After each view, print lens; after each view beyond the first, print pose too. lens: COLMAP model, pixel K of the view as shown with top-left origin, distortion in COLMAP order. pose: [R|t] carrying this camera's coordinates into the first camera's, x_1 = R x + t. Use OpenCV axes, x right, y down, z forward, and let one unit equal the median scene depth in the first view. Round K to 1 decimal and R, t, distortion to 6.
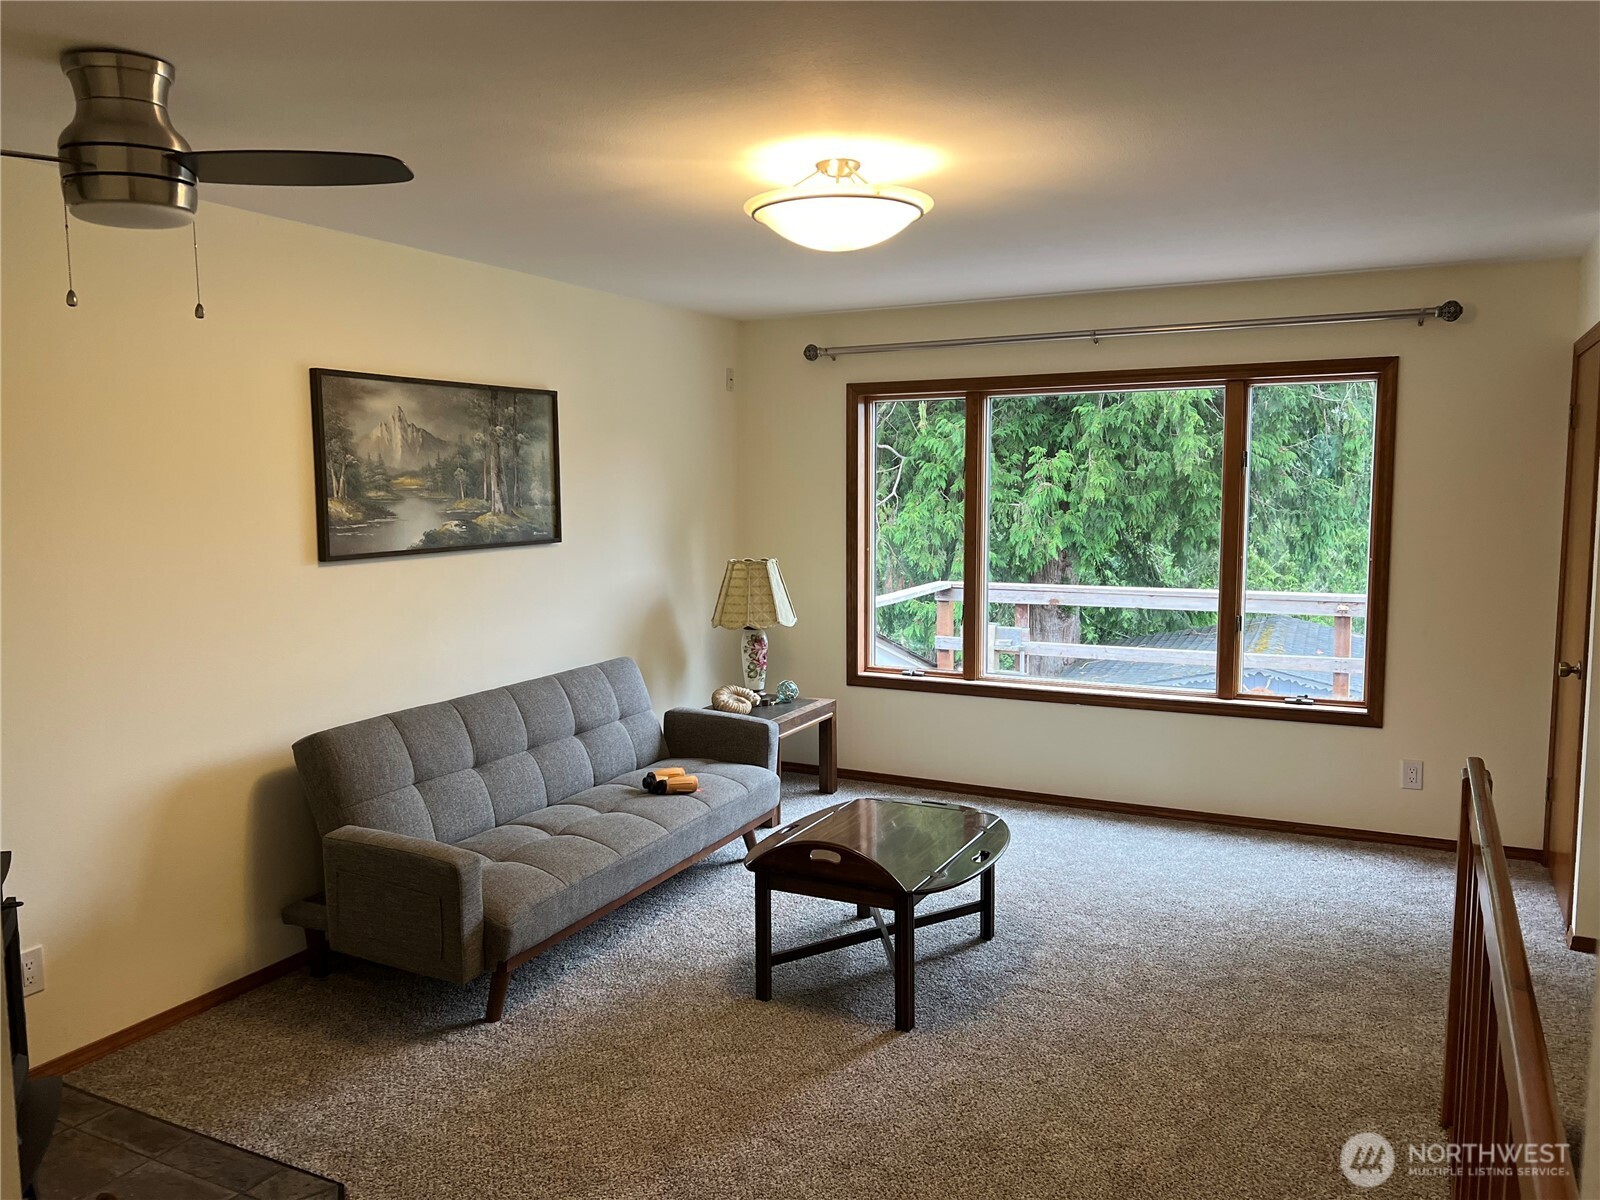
lens RADIAL K [[1207.4, 0, 794.5], [0, 1207.4, 596.9], [0, 0, 1]] dist [-0.002704, -0.001684]
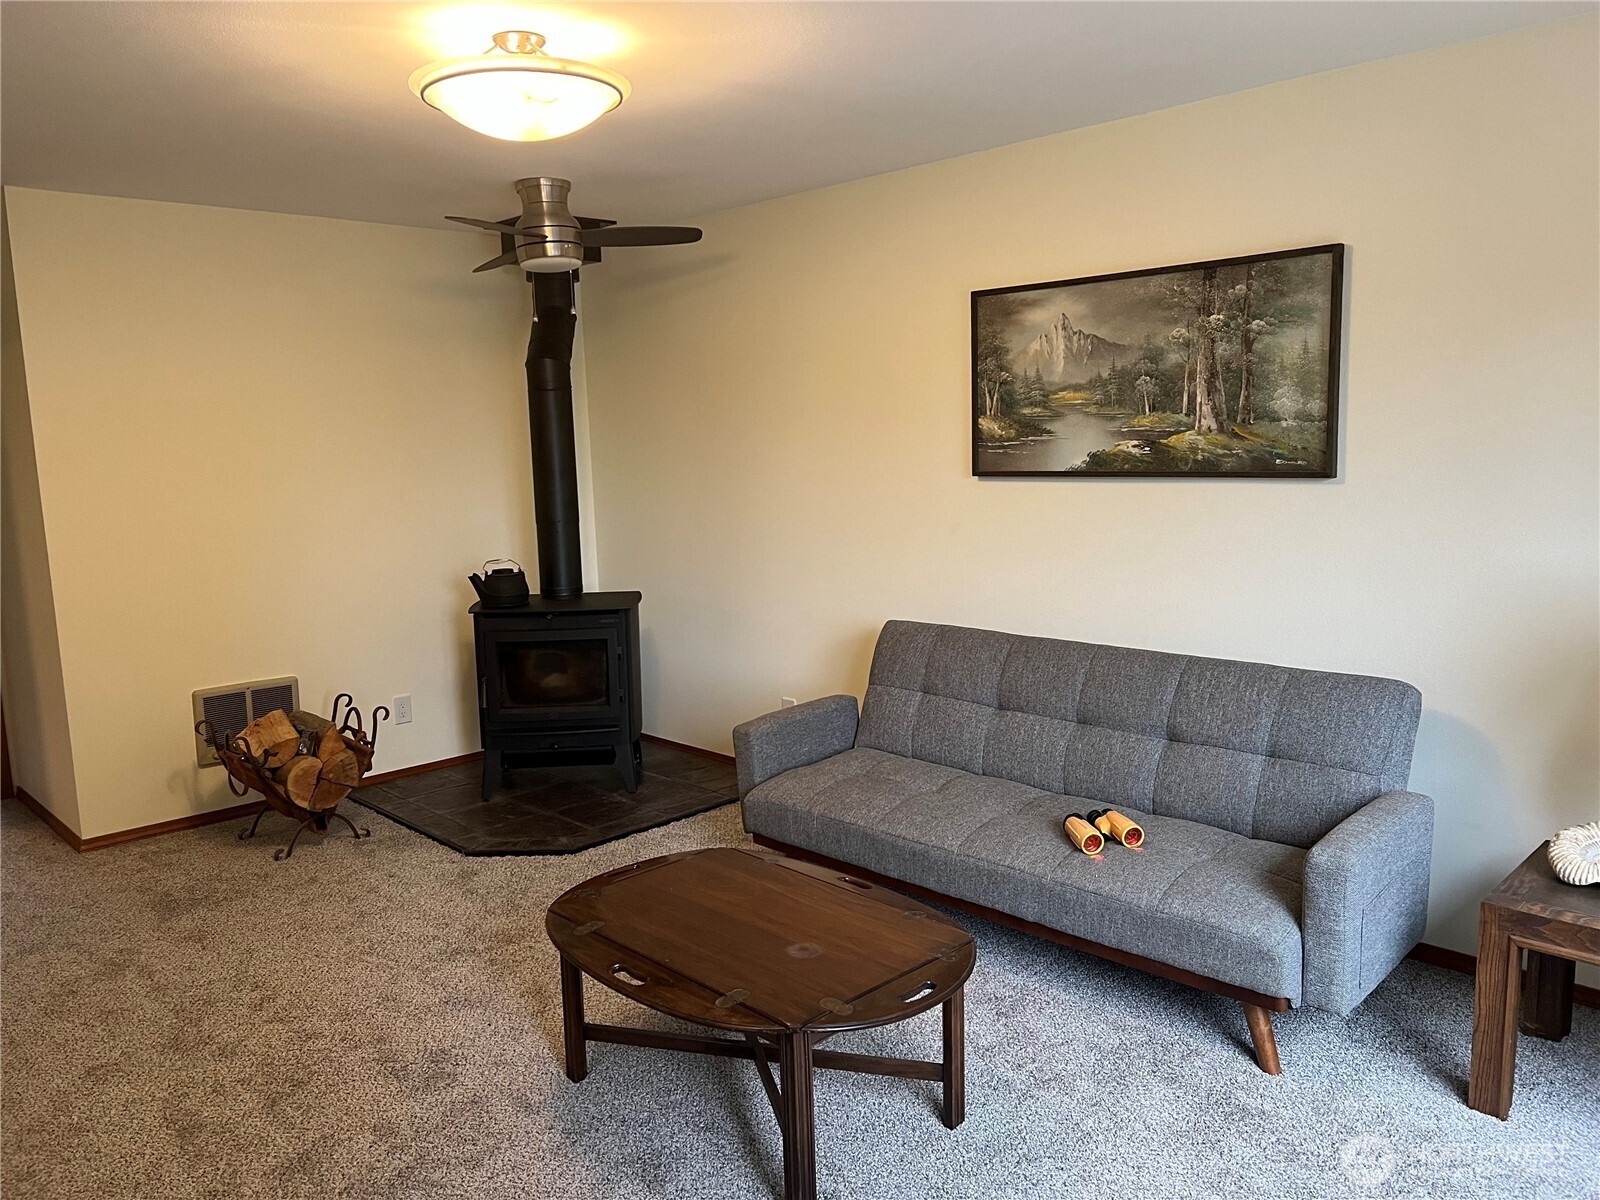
lens RADIAL K [[1207.4, 0, 793.7], [0, 1207.4, 610.7], [0, 0, 1]] dist [-0.002704, -0.001684]
pose [[-0.326996, 0.159879, -0.931403, 0.605153], [-0.055015, 0.980693, 0.187655, -0.093298], [0.943423, 0.112604, -0.311887, 1.073690]]
